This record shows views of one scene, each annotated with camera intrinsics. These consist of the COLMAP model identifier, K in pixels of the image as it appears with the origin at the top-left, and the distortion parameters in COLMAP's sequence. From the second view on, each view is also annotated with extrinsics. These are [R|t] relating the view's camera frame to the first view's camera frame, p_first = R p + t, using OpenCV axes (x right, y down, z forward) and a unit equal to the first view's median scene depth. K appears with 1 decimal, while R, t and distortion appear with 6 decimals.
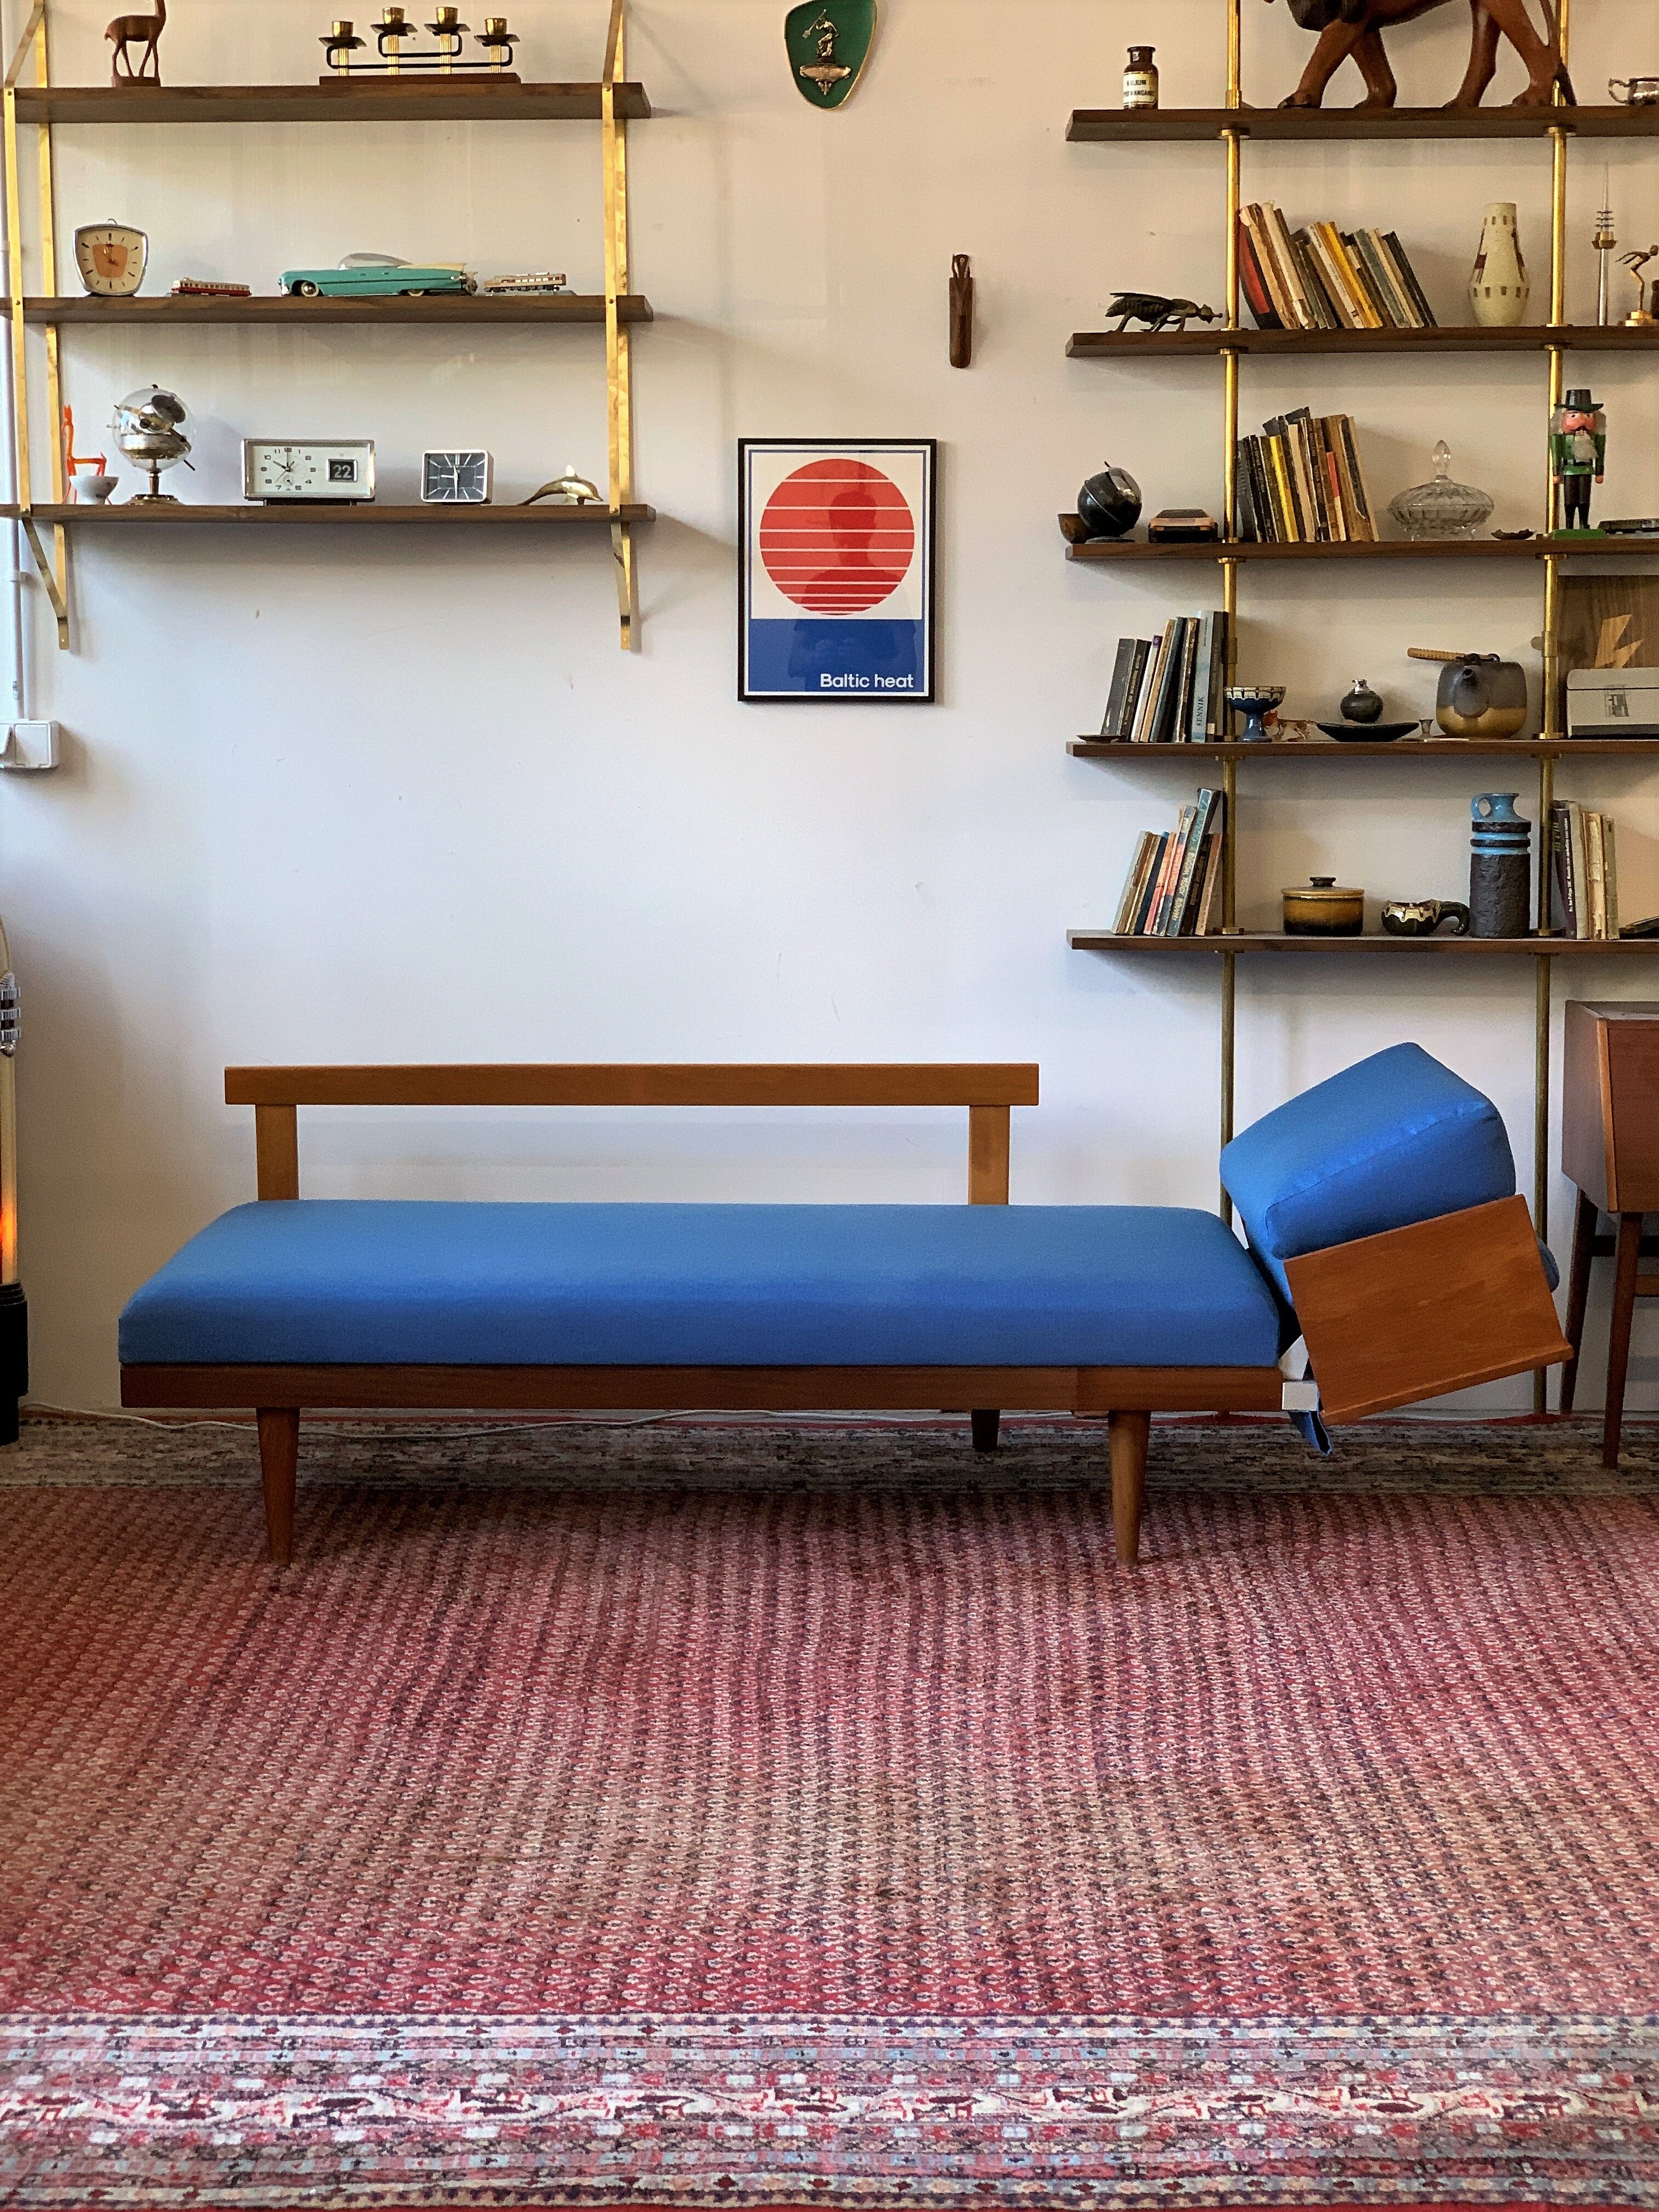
lens RADIAL K [[3420.4, 0, 844.0], [0, 3420.4, 1105.3], [0, 0, 1]] dist [0.144089, -0.891032]
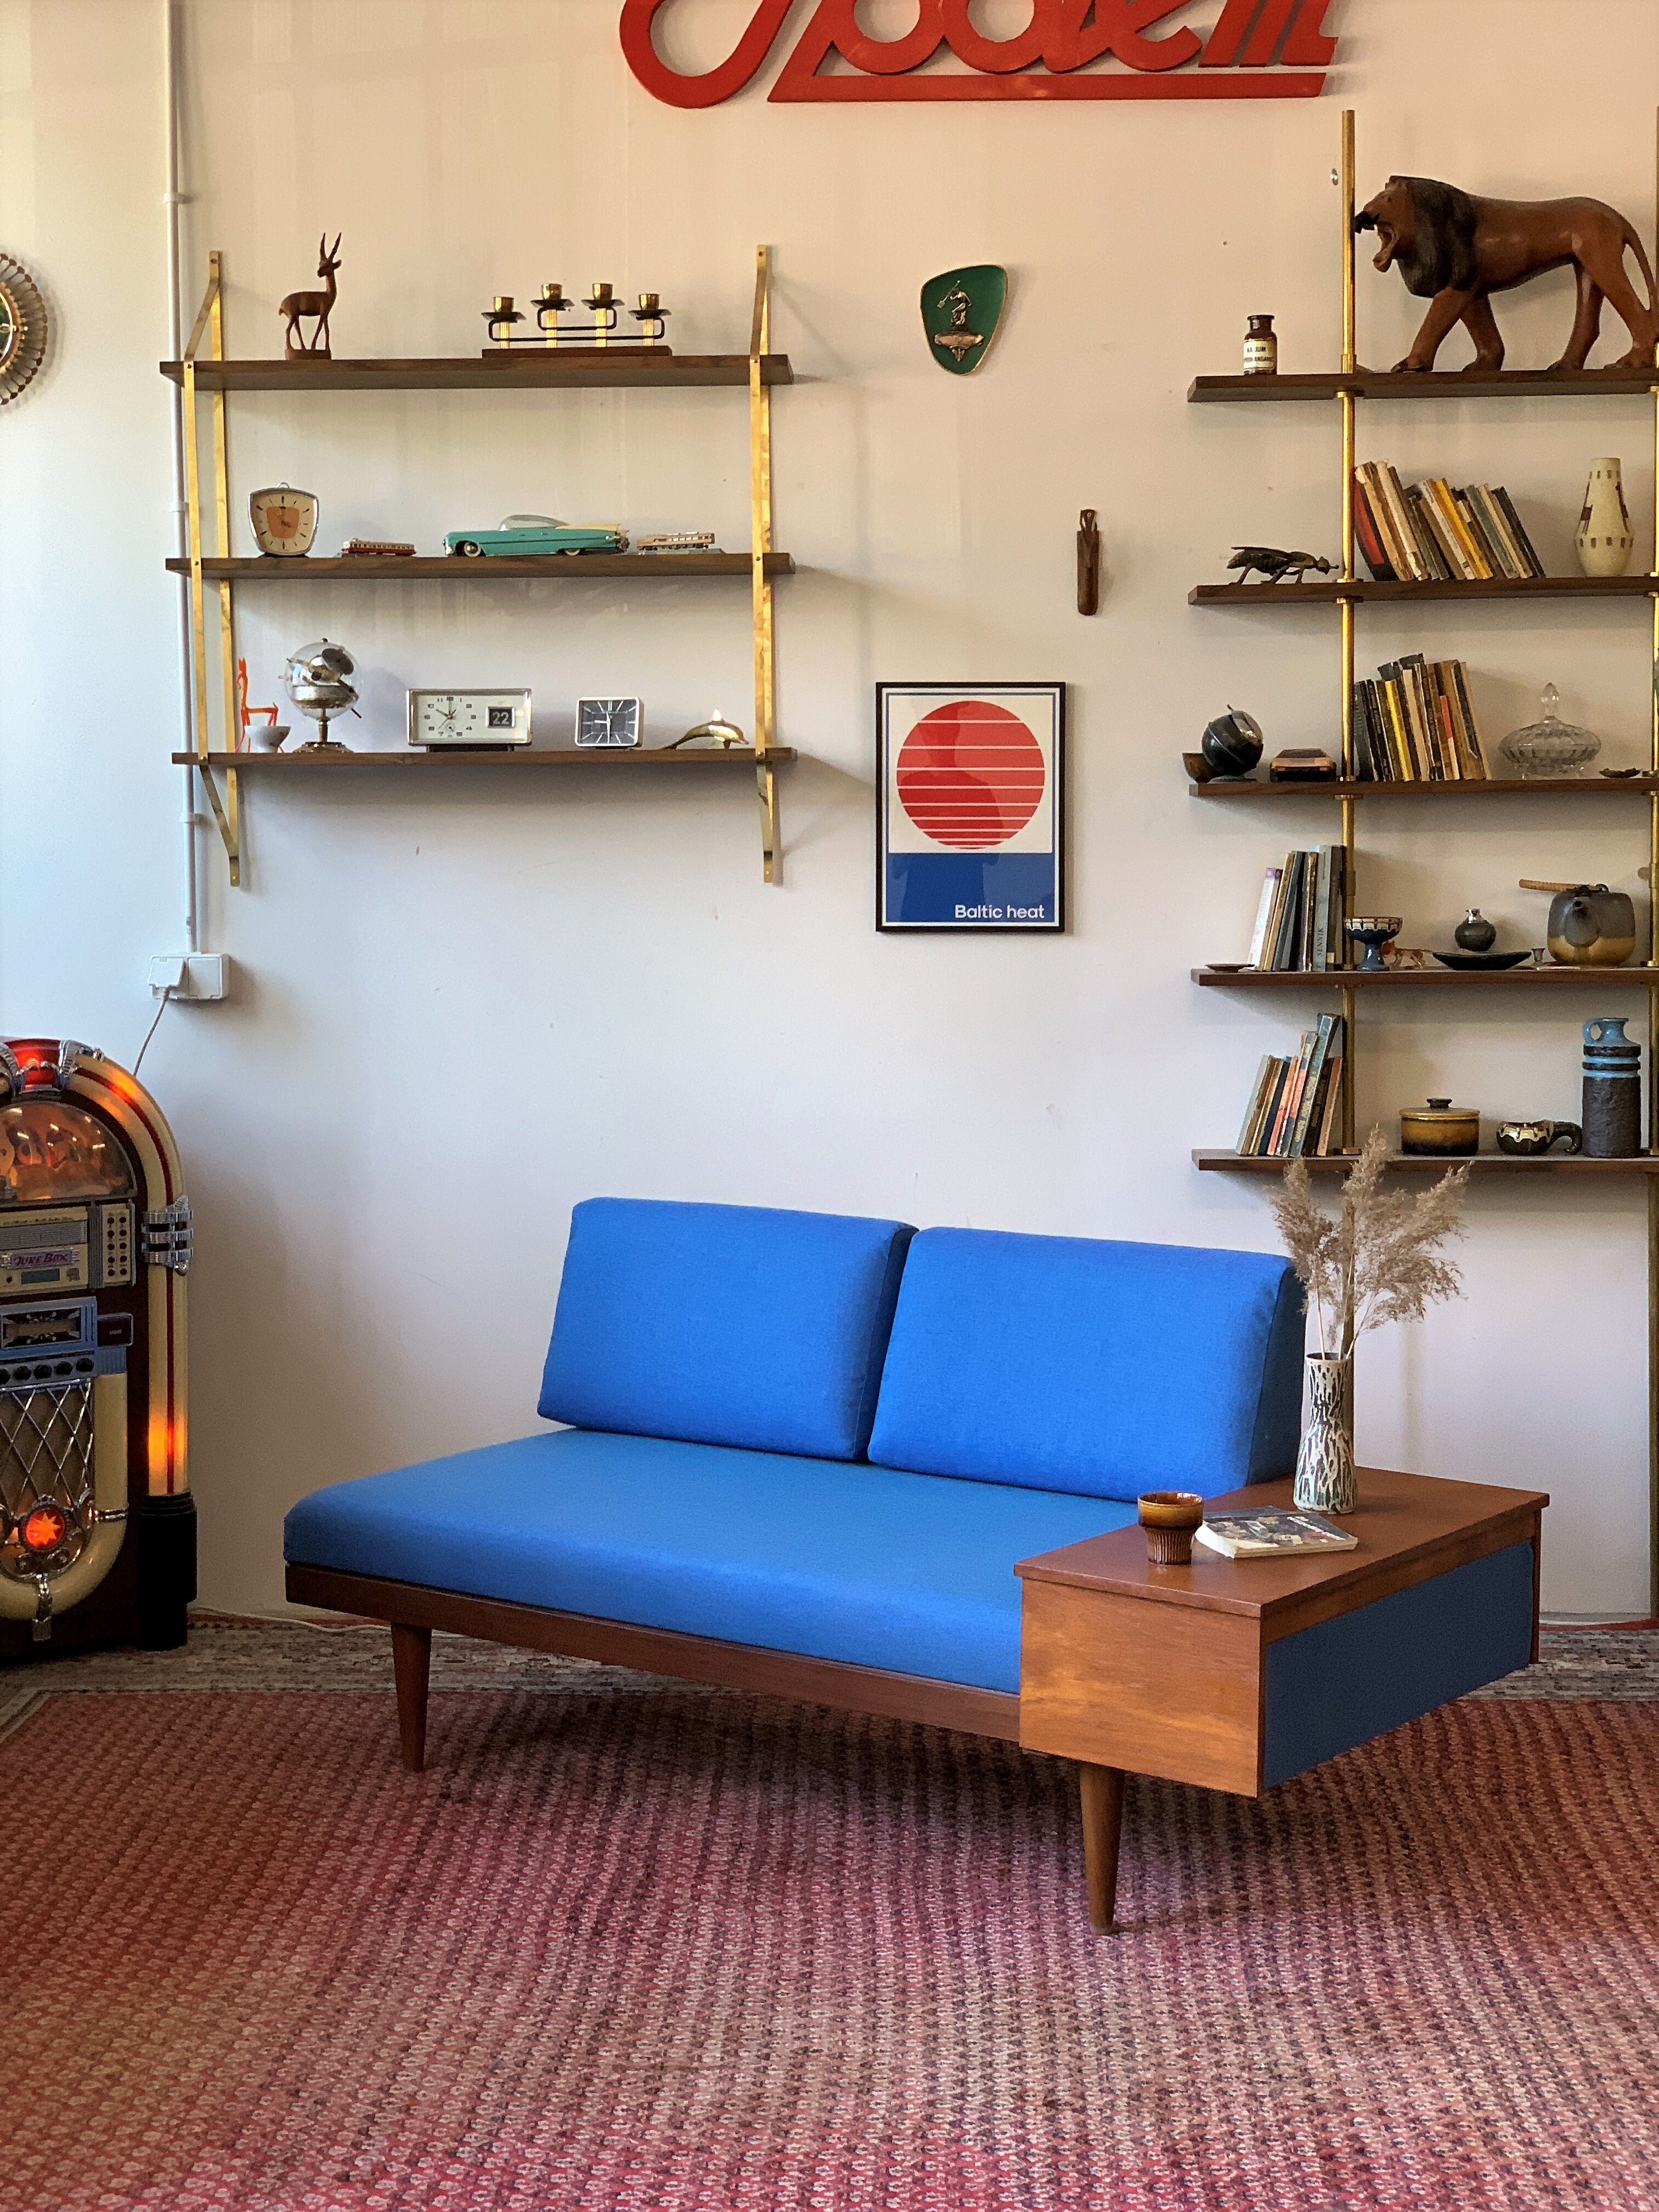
lens RADIAL K [[3420.4, 0, 844.0], [0, 3420.4, 1105.3], [0, 0, 1]] dist [0.144089, -0.891032]
pose [[0.999736, -0.003157, -0.022752, -0.024625], [0.002130, 0.998984, -0.045025, -0.026158], [0.022871, 0.044965, 0.998727, -0.060367]]
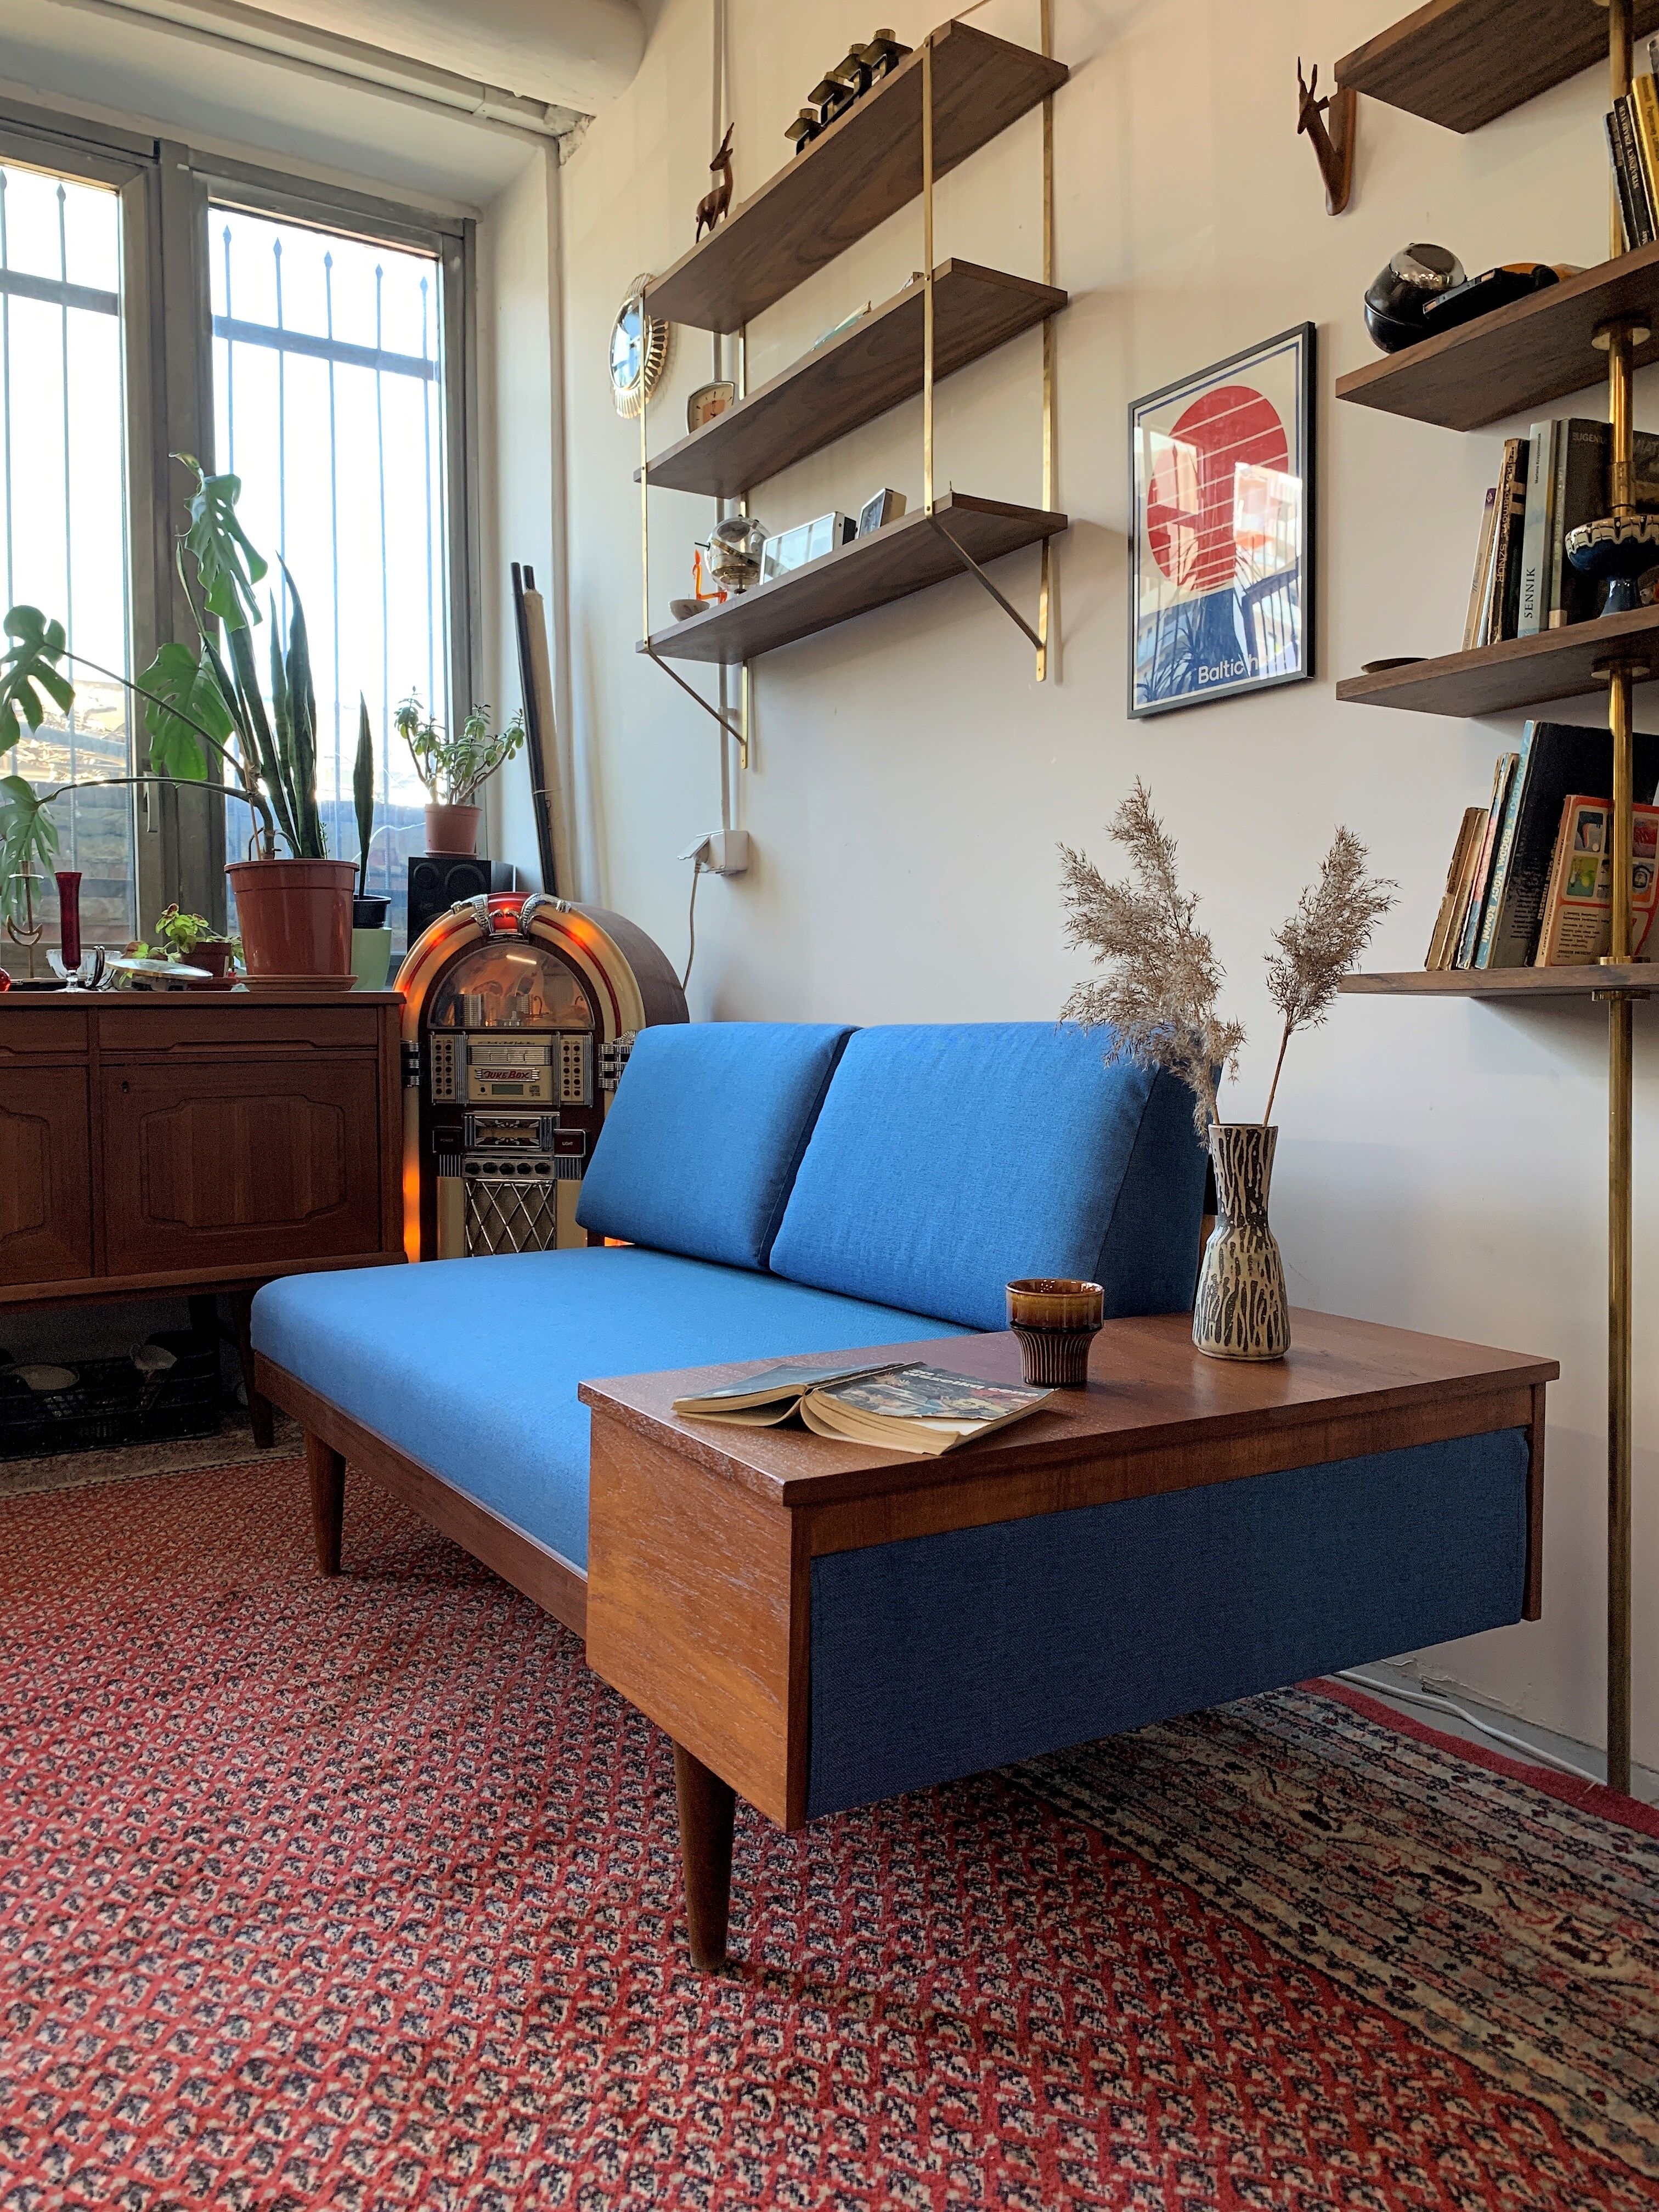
lens RADIAL K [[1694.8, 0, 830.8], [0, 1694.8, 1092.8], [0, 0, 1]] dist [0.029684, -0.043663]
pose [[0.536866, 0.027427, -0.843222, 0.412627], [-0.109394, 0.993297, -0.037341, -0.004338], [0.836545, 0.112291, 0.536268, 1.055041]]
